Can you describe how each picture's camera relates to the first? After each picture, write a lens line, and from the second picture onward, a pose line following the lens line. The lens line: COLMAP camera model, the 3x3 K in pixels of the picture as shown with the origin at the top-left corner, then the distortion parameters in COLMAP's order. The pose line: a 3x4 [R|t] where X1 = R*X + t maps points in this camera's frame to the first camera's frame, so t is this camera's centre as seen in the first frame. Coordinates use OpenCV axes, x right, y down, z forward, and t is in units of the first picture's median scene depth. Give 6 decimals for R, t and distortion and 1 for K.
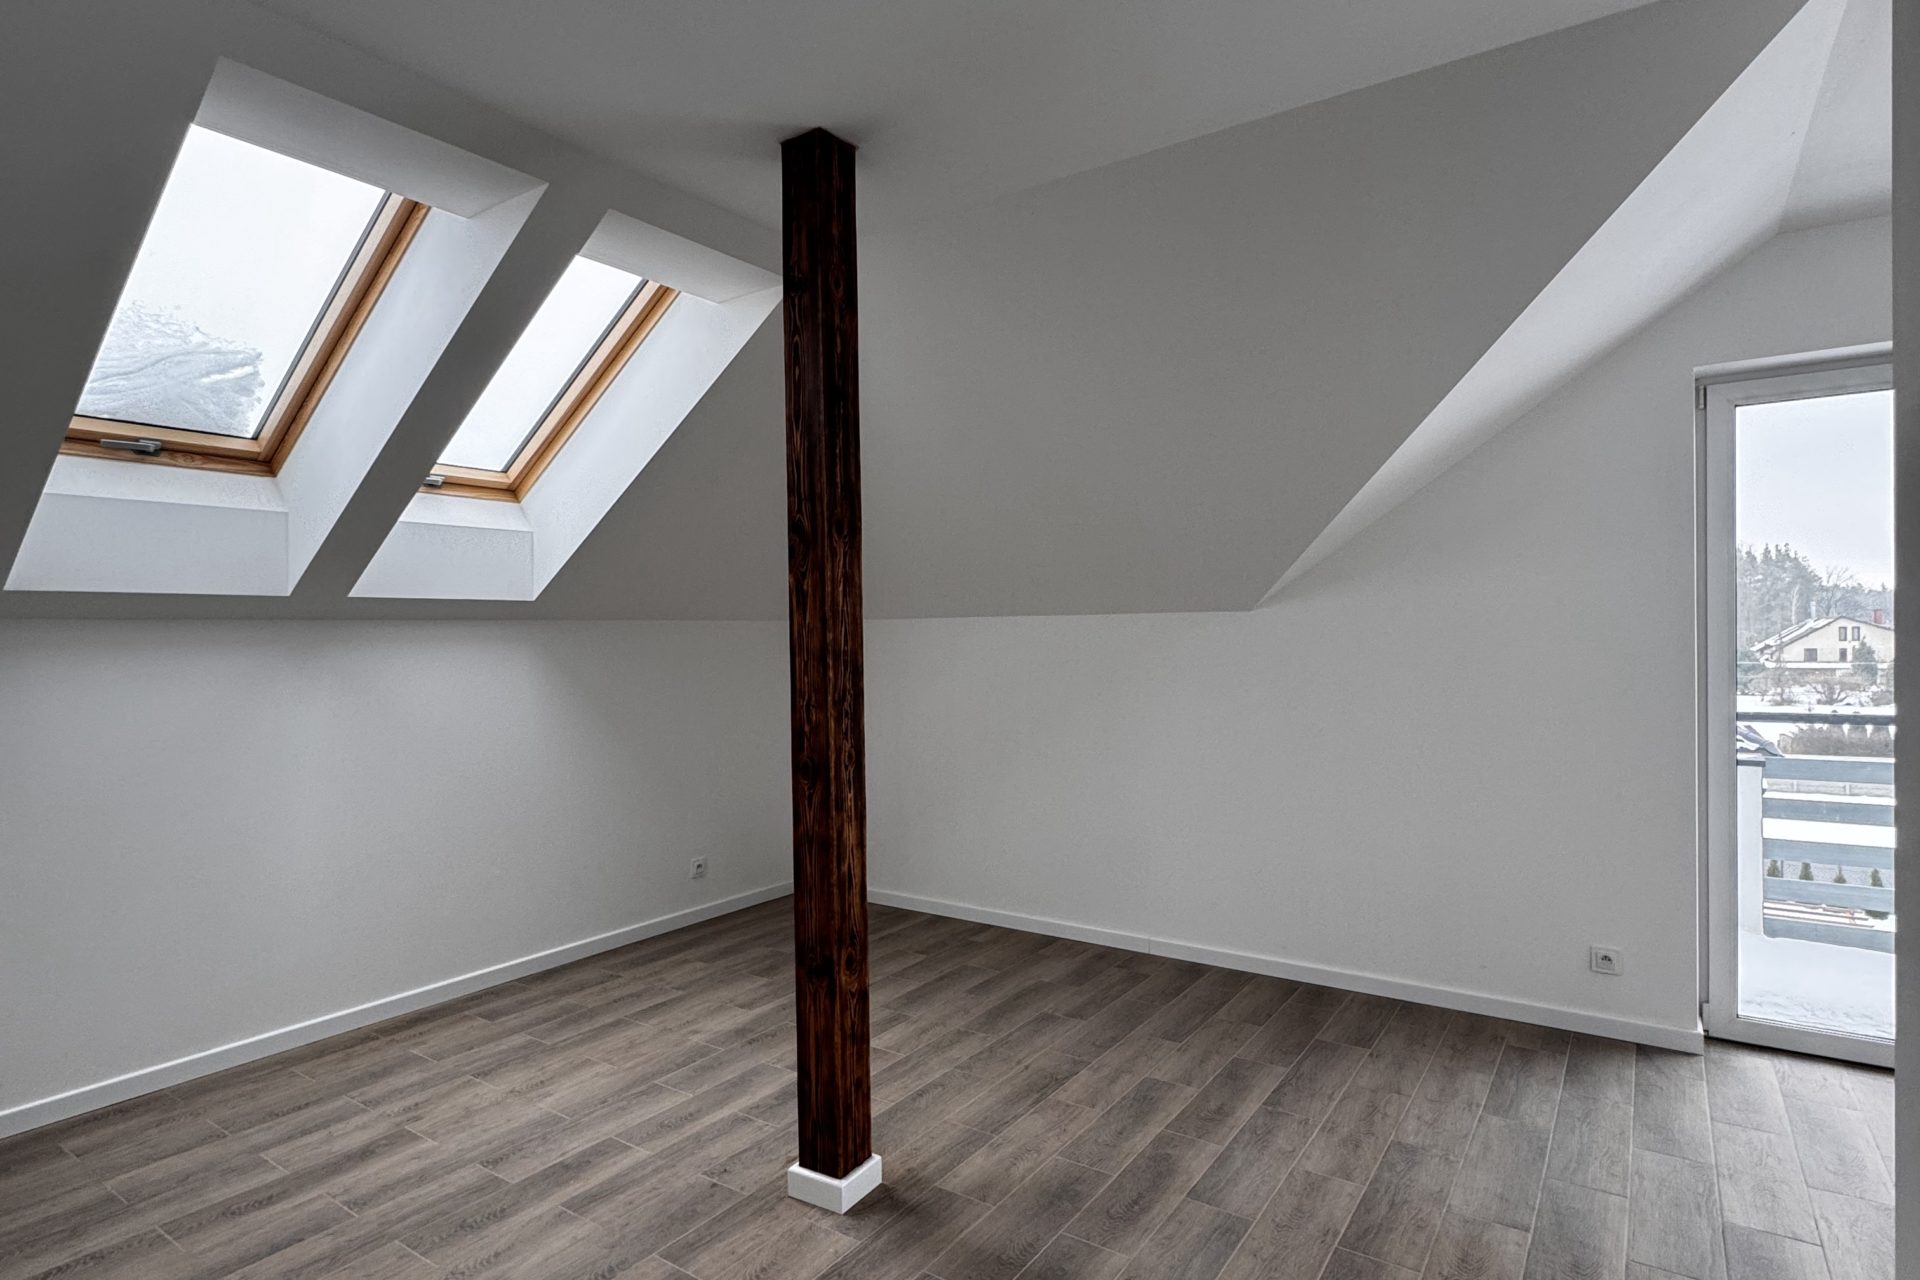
lens RADIAL K [[1021.1, 0, 960.0], [0, 1021.1, 640.0], [0, 0, 1]] dist [0.000059, 0.000721]
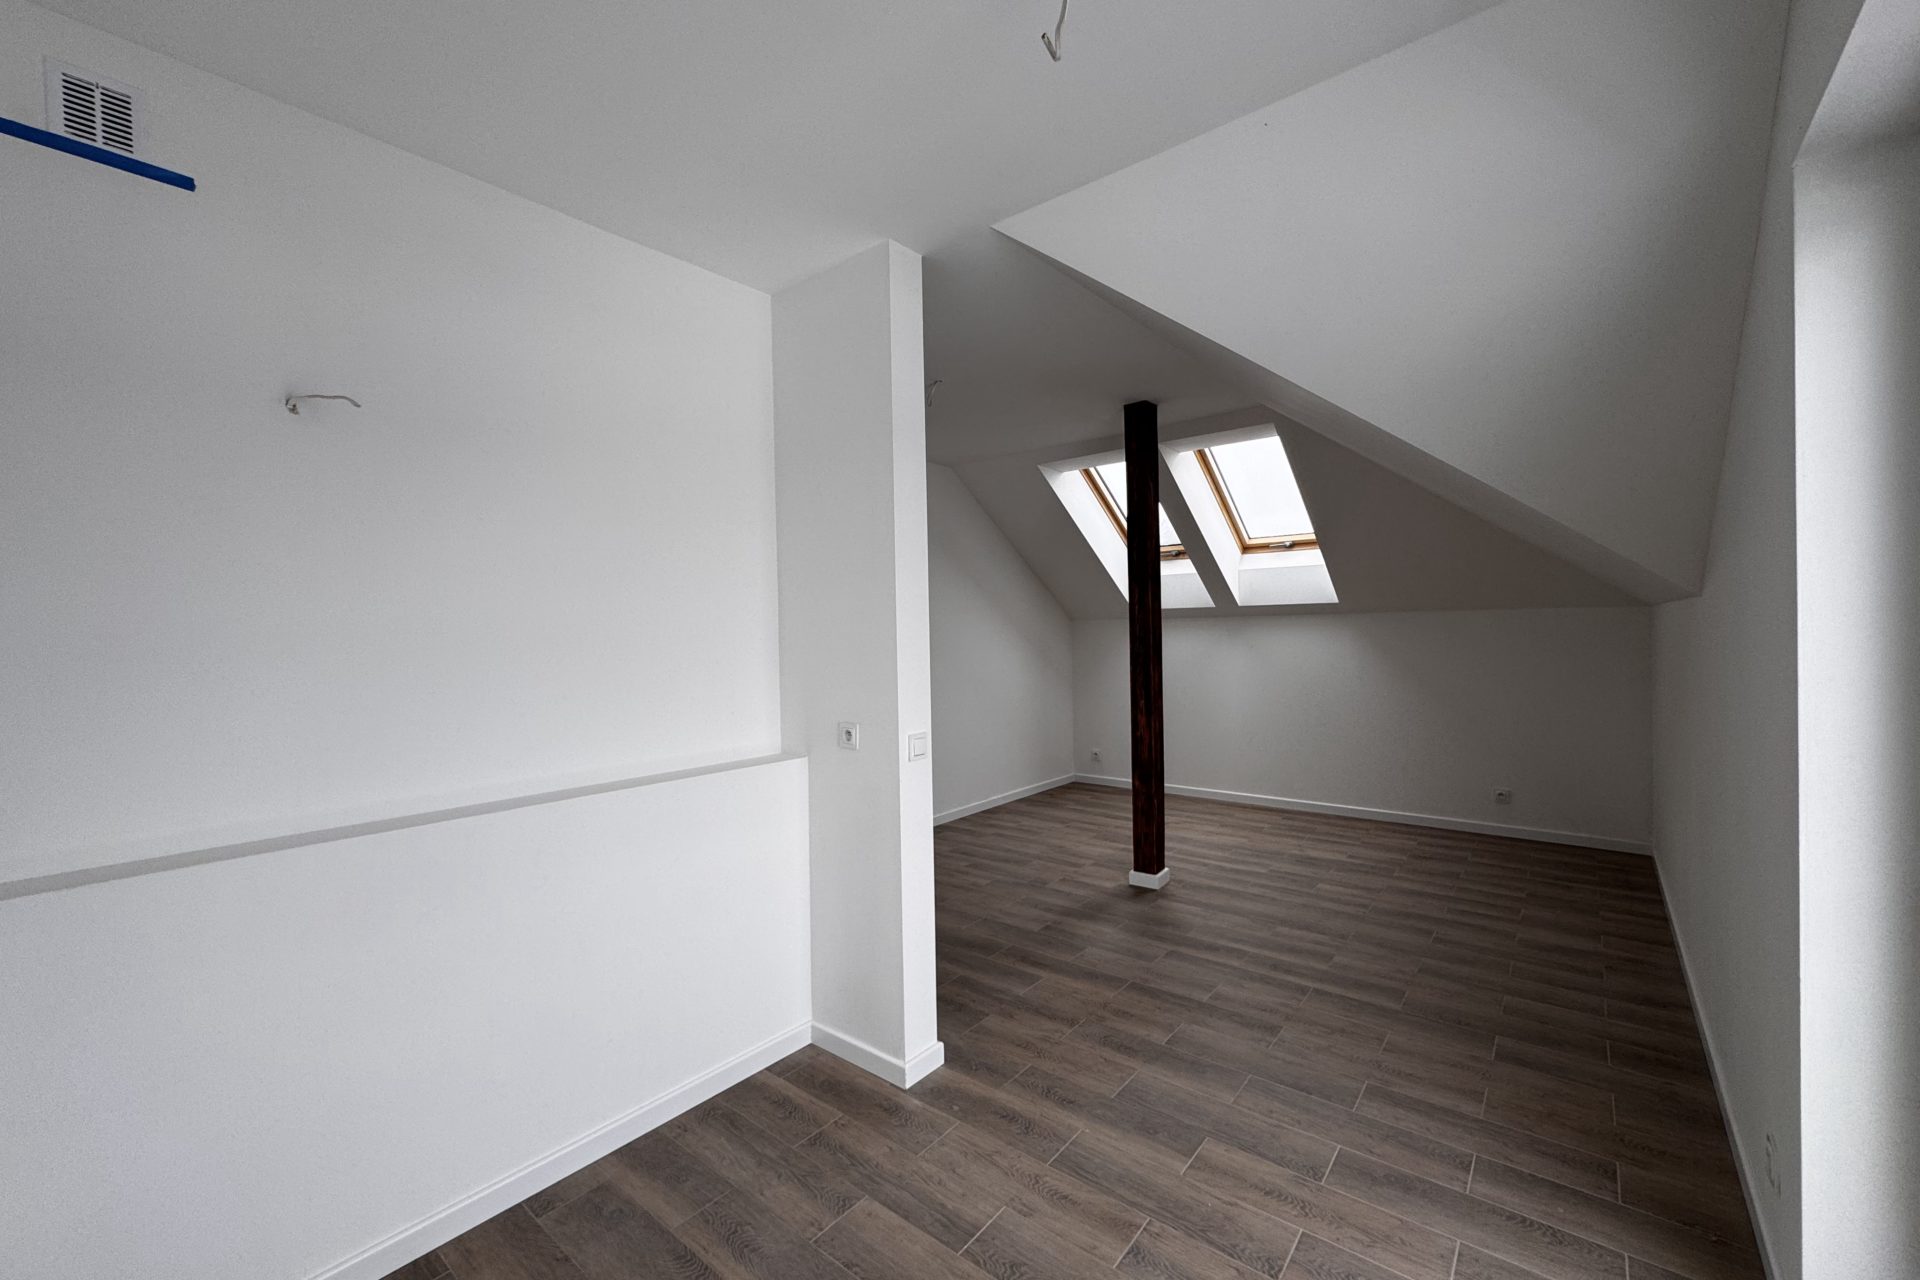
lens RADIAL K [[762.9, 0, 958.9], [0, 762.9, 634.8], [0, 0, 1]] dist [0.000322, 0.000084]
pose [[-0.088065, 0.024233, -0.995820, 1.231635], [0.020553, 0.999535, 0.022506, -0.035713], [0.995903, -0.018486, -0.088522, 0.592492]]
